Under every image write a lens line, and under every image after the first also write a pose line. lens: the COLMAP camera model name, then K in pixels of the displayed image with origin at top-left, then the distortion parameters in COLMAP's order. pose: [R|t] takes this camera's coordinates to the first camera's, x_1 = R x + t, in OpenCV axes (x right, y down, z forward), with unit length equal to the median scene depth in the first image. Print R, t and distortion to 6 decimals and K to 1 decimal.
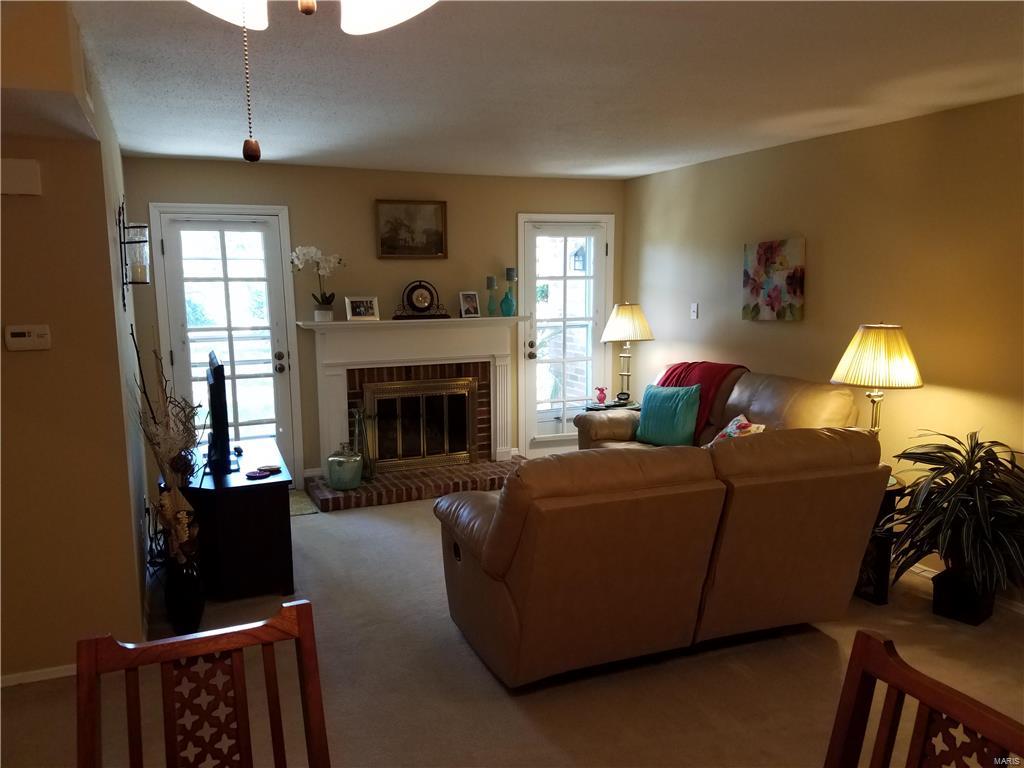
lens RADIAL K [[815.1, 0, 504.3], [0, 815.1, 397.5], [0, 0, 1]] dist [0.305559, -0.668326]
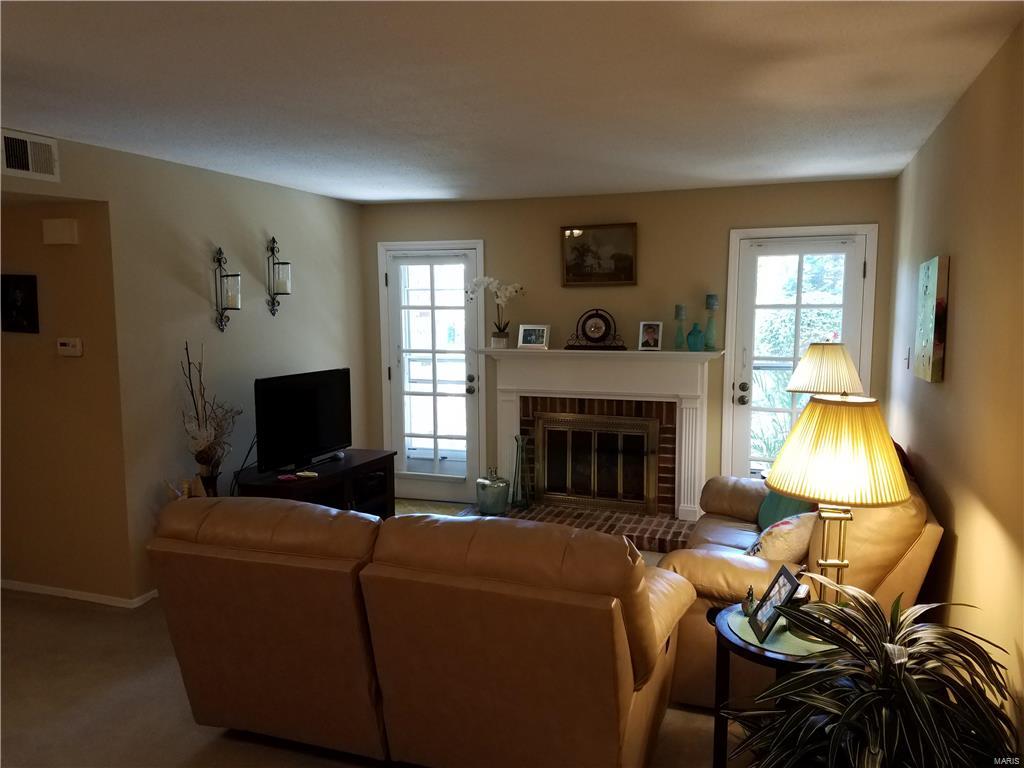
lens RADIAL K [[815.1, 0, 504.3], [0, 815.1, 397.5], [0, 0, 1]] dist [0.305559, -0.668326]
pose [[0.718227, 0.091371, -0.689783, 0.475985], [-0.108338, 0.993935, 0.018854, -0.048373], [0.687323, 0.061189, 0.723770, 0.257334]]
